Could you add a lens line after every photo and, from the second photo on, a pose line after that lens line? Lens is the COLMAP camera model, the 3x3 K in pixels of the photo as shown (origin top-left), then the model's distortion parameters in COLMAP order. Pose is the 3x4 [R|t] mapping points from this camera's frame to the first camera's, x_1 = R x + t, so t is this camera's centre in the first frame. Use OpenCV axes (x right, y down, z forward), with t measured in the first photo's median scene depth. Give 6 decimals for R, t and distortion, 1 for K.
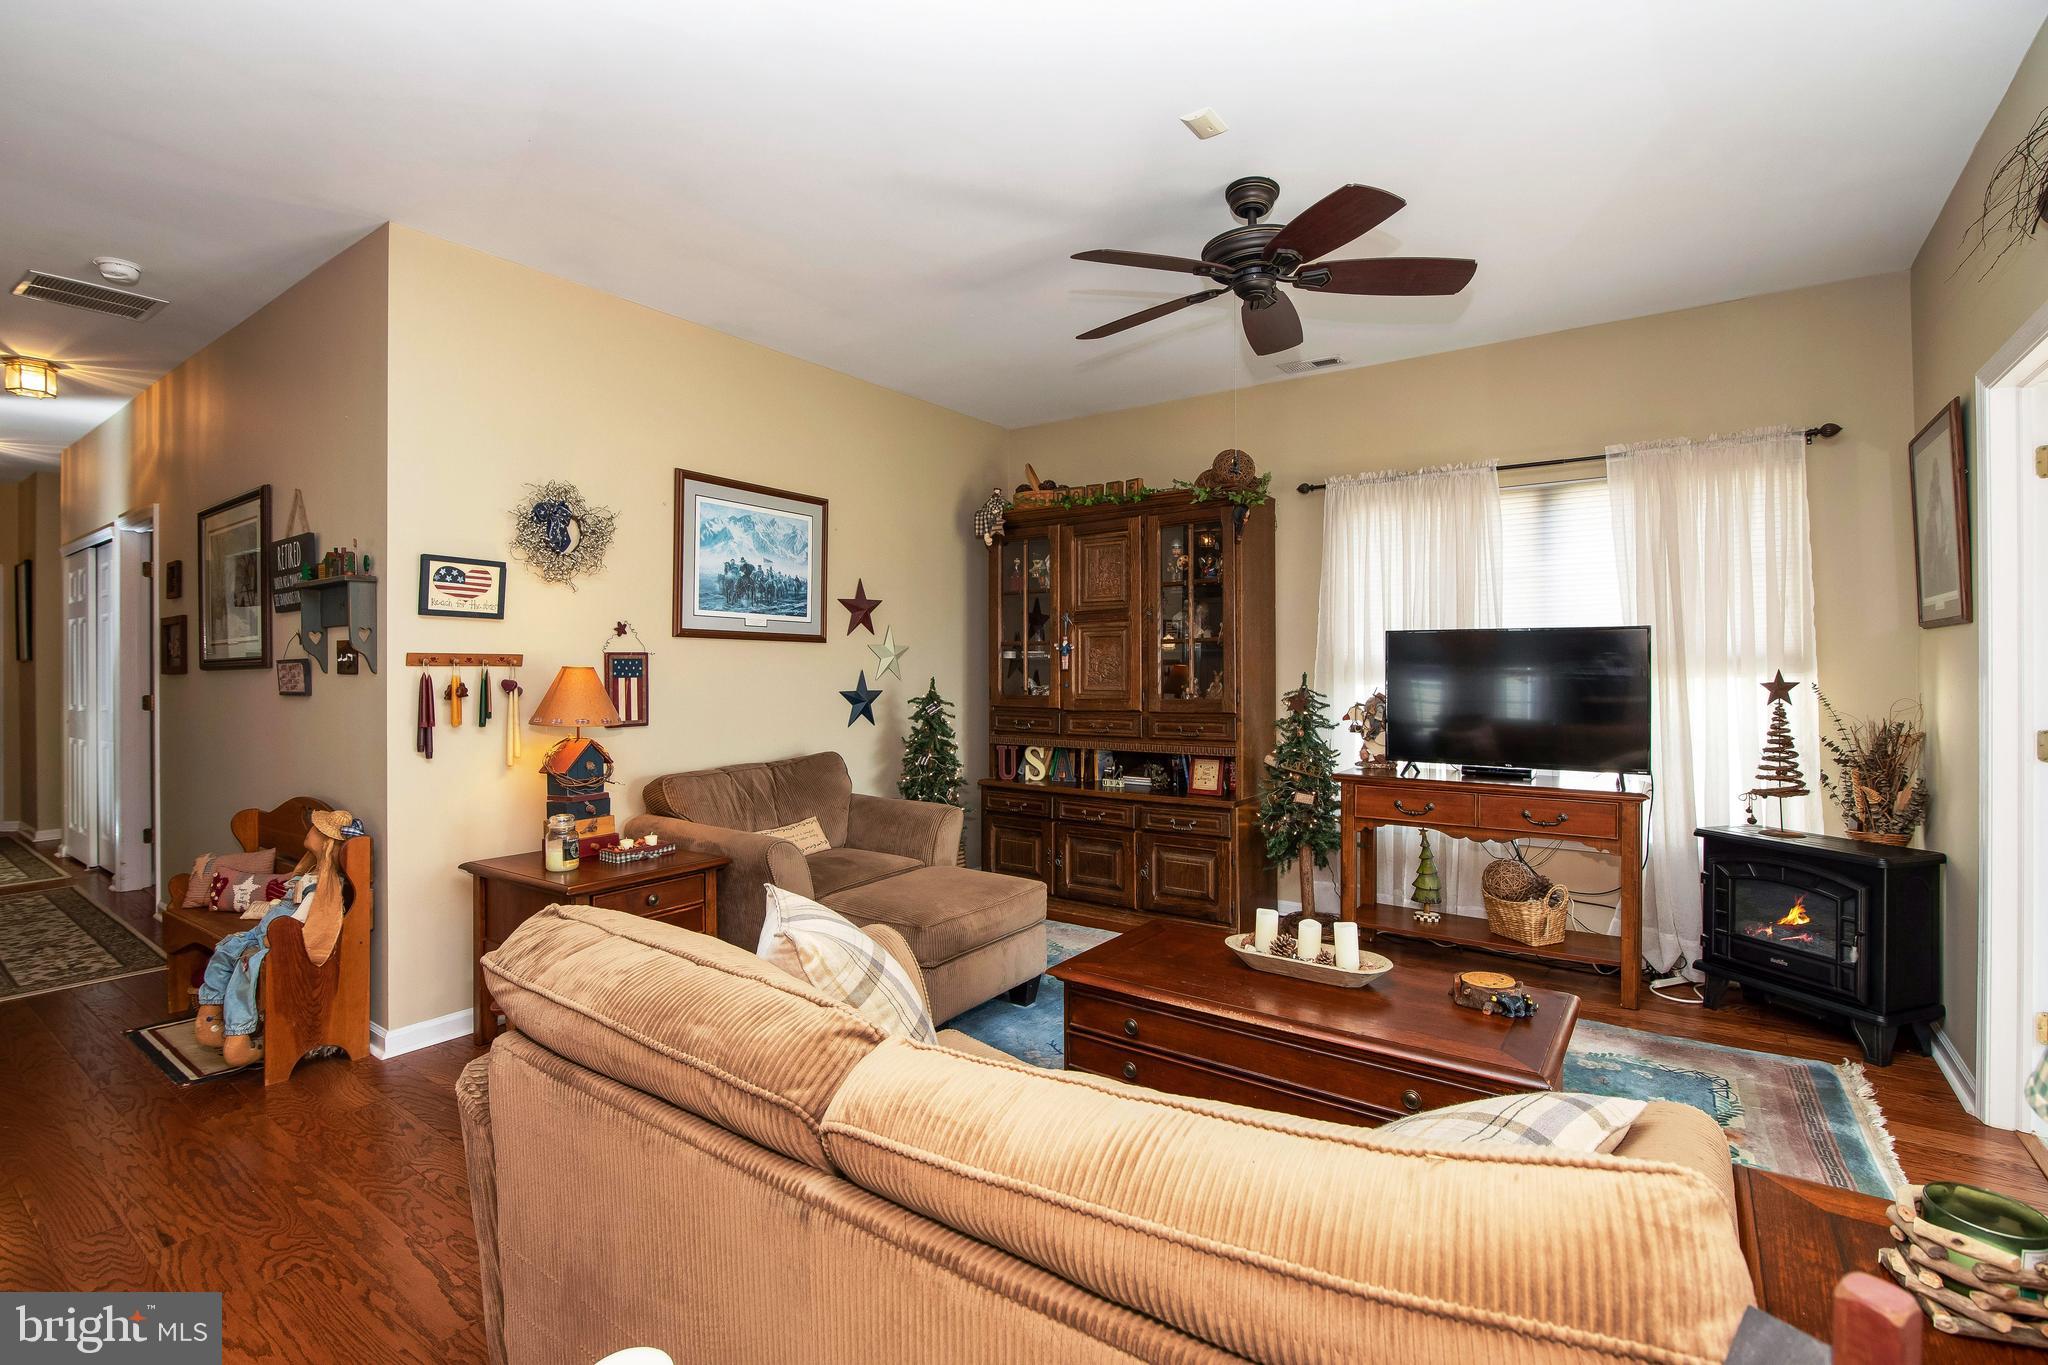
lens RADIAL K [[935.2, 0, 1017.4], [0, 935.2, 667.4], [0, 0, 1]] dist [-0.019558, 0.001599]
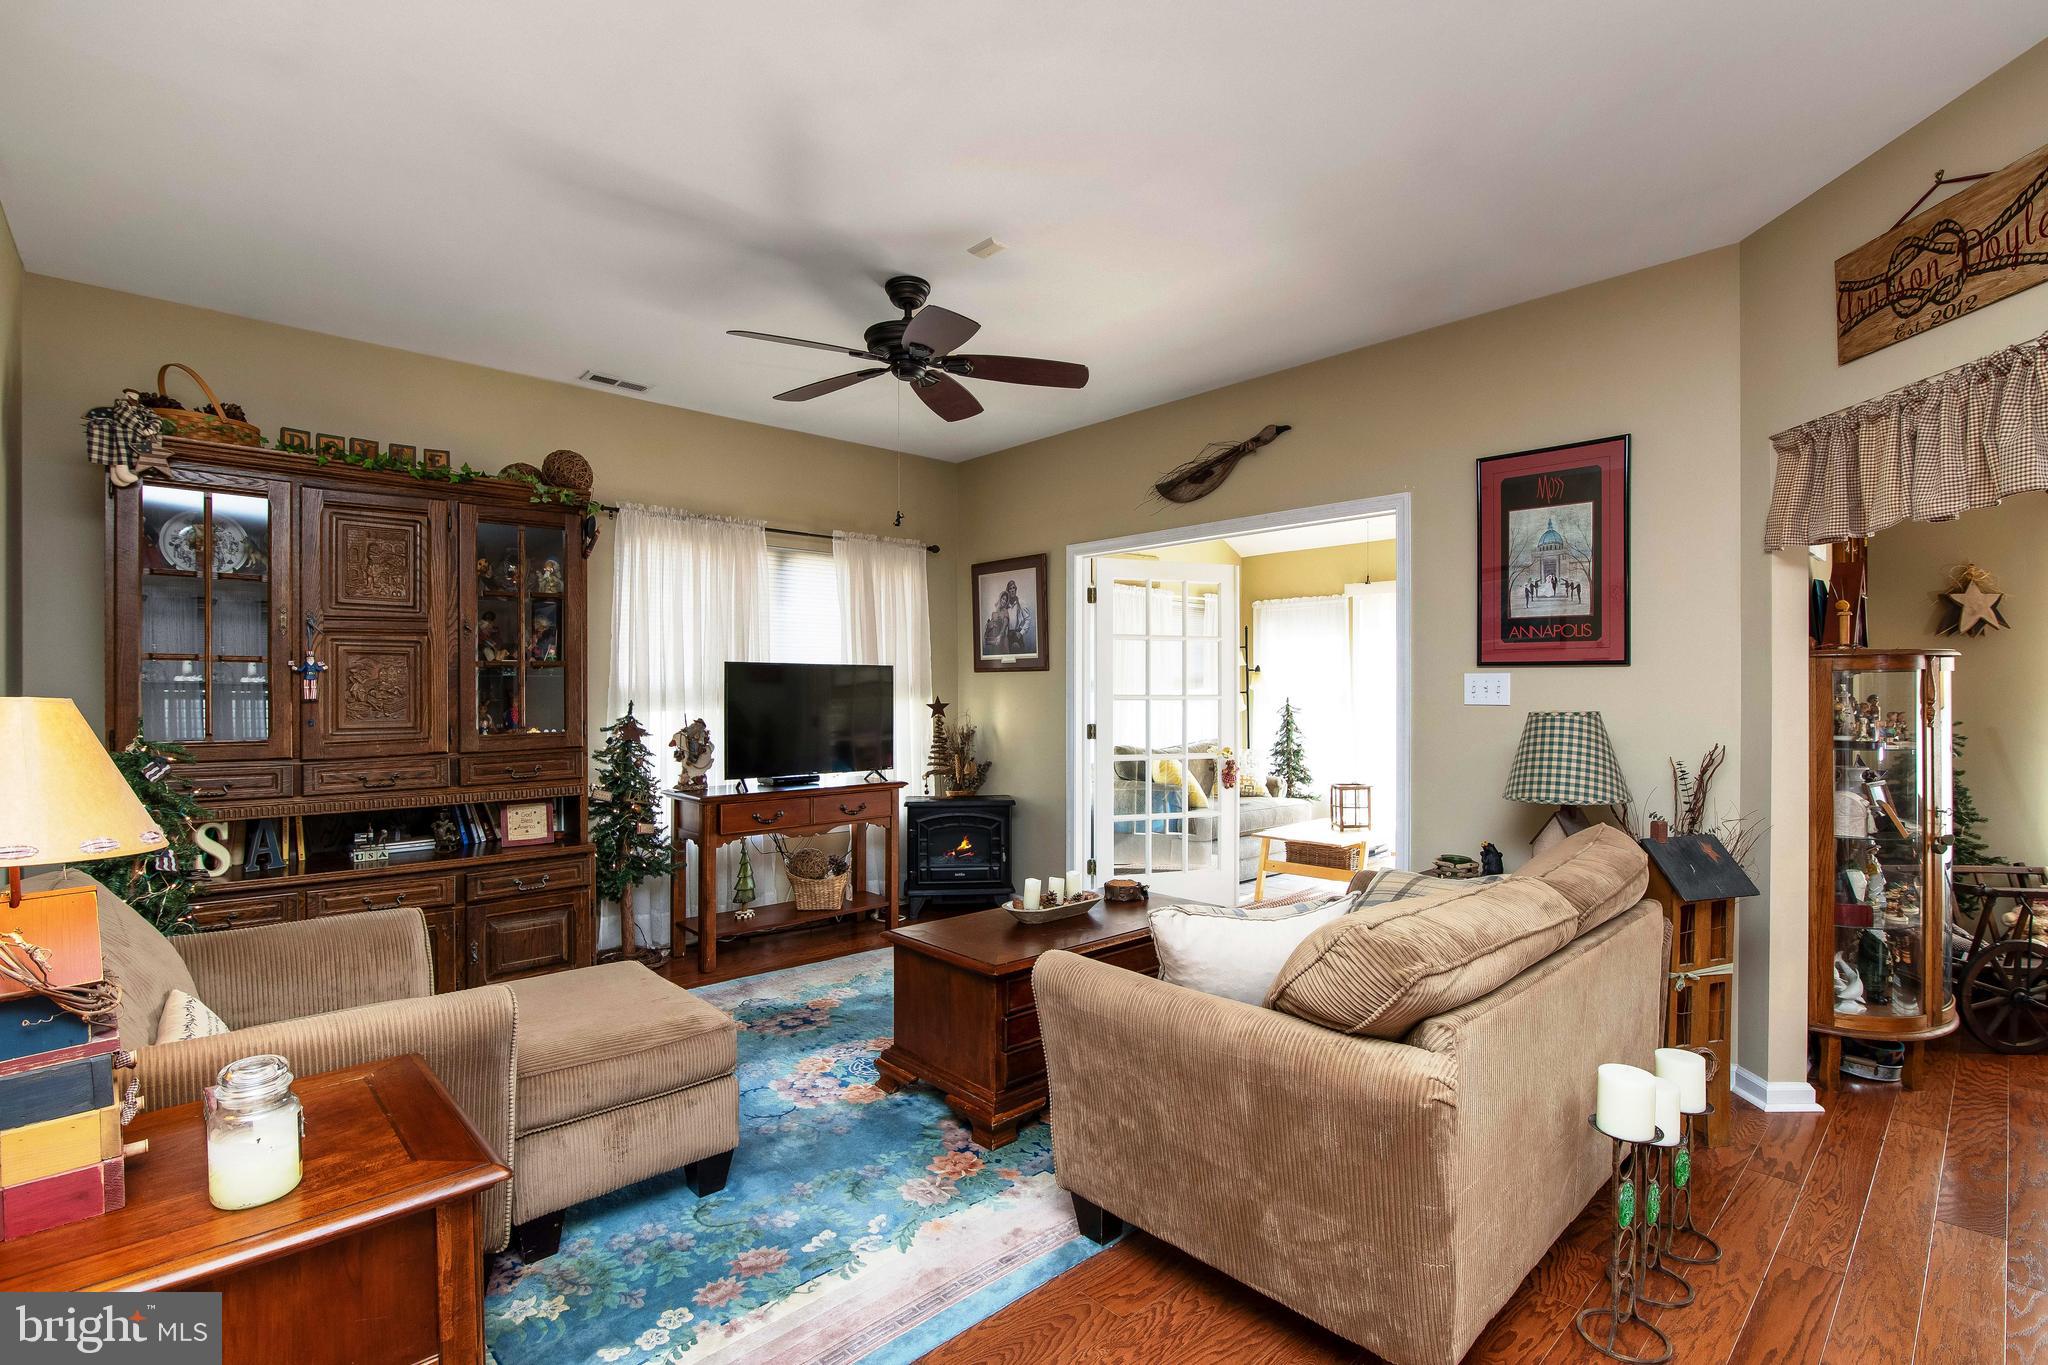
lens RADIAL K [[935.2, 0, 1025.0], [0, 935.2, 692.9], [0, 0, 1]] dist [-0.019558, 0.001599]
pose [[0.196617, 0.000141, 0.980480, -0.539536], [0.003312, 0.999994, -0.000808, -0.000121], [-0.980475, 0.003406, 0.196615, 0.391648]]
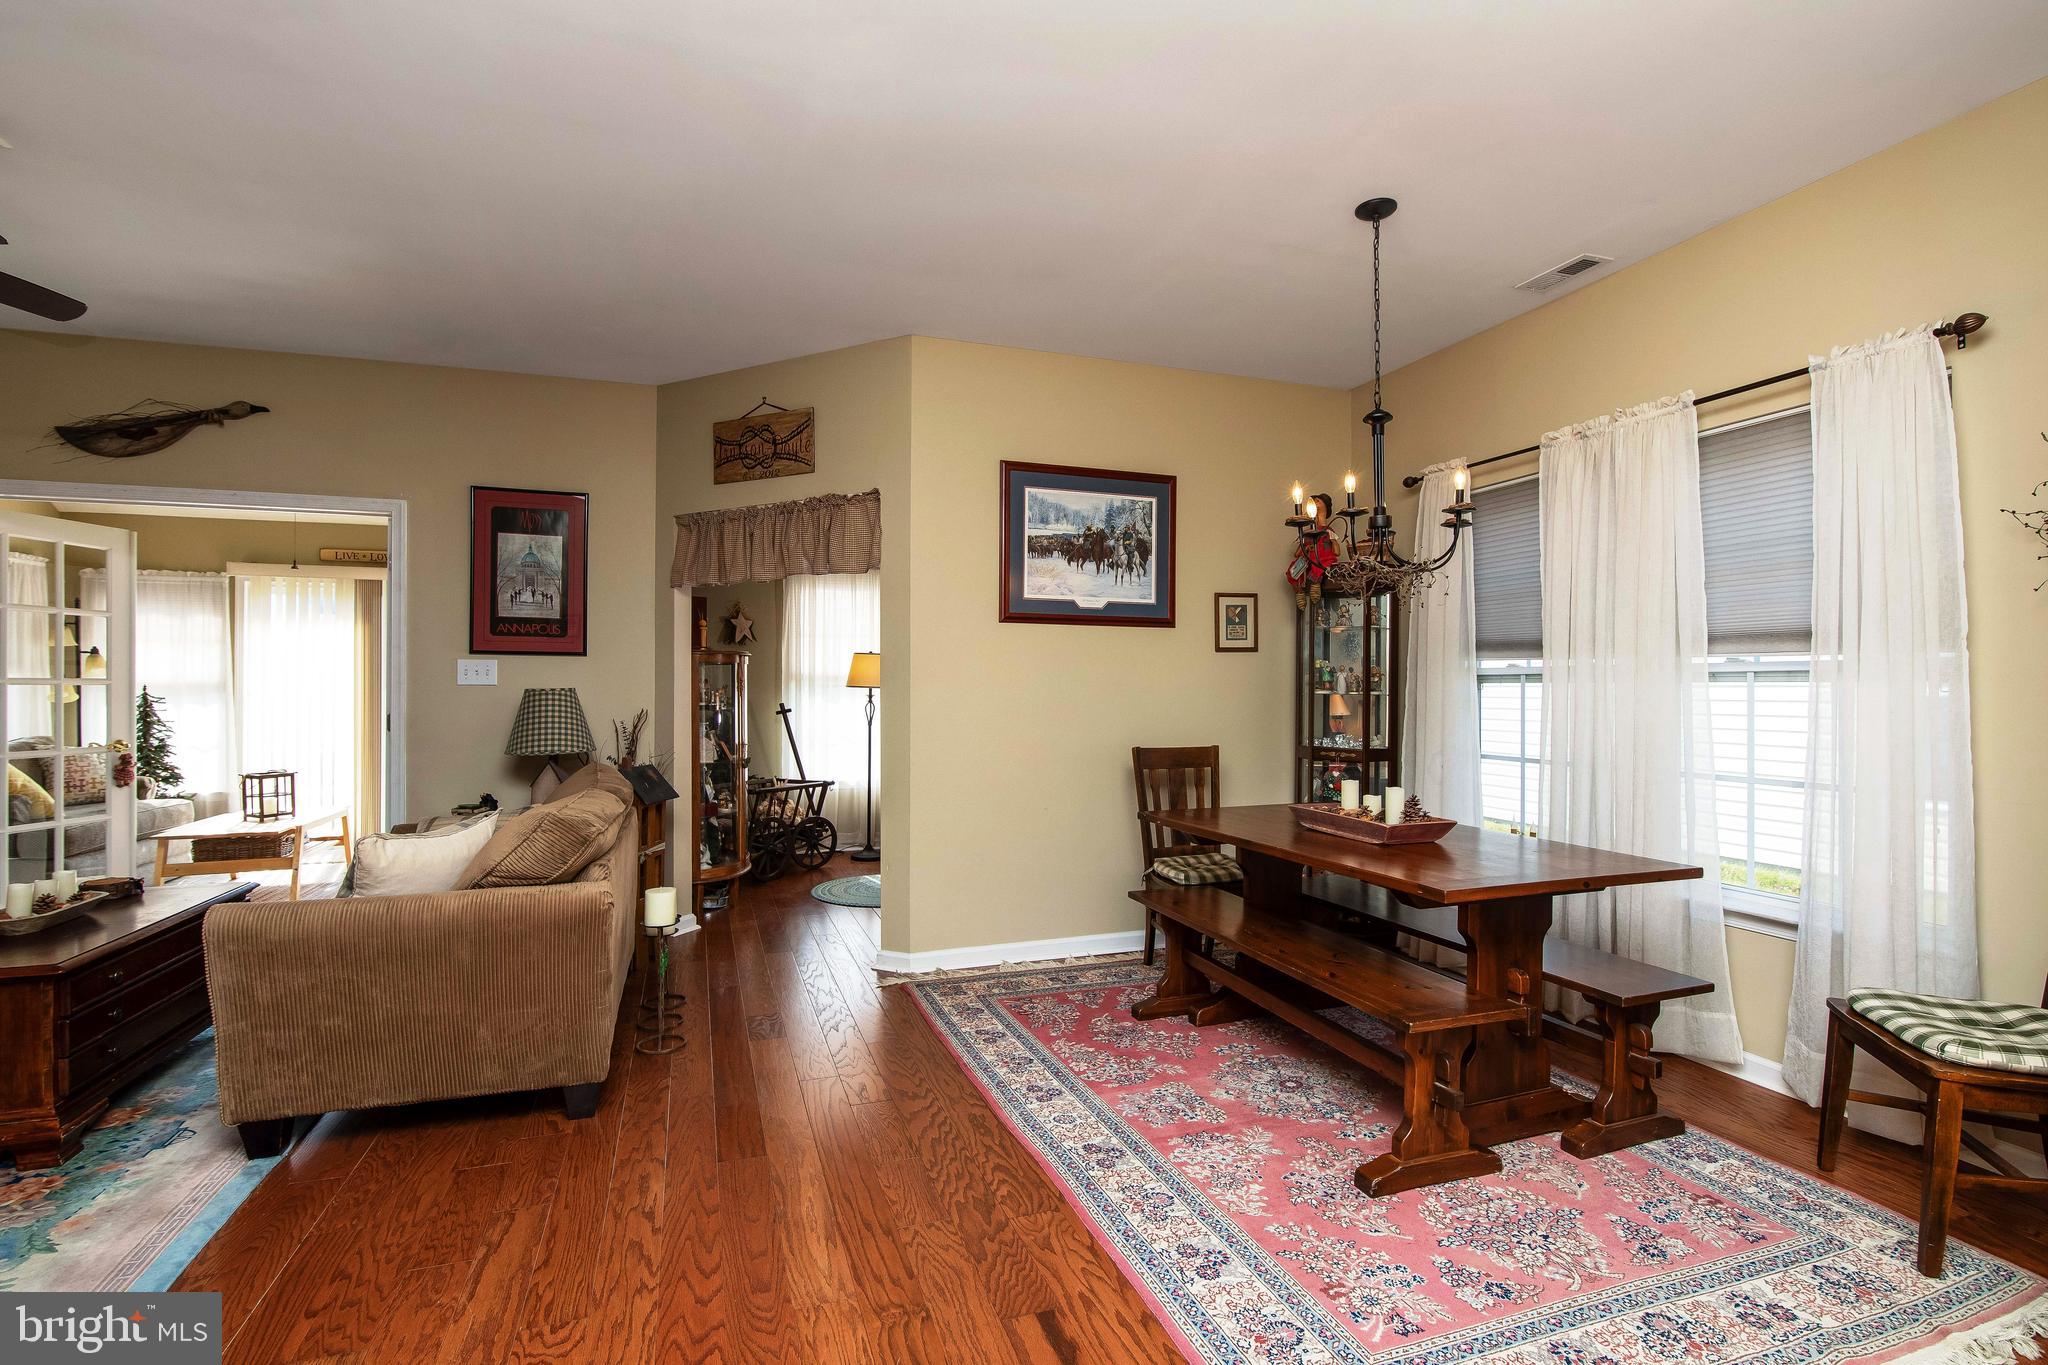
lens RADIAL K [[935.2, 0, 1017.3], [0, 935.2, 679.3], [0, 0, 1]] dist [-0.019558, 0.001599]
pose [[-0.815580, 0.006475, 0.578607, -0.716885], [0.003920, 0.999976, -0.005665, 0.012683], [-0.578630, -0.002352, -0.815586, 0.630058]]
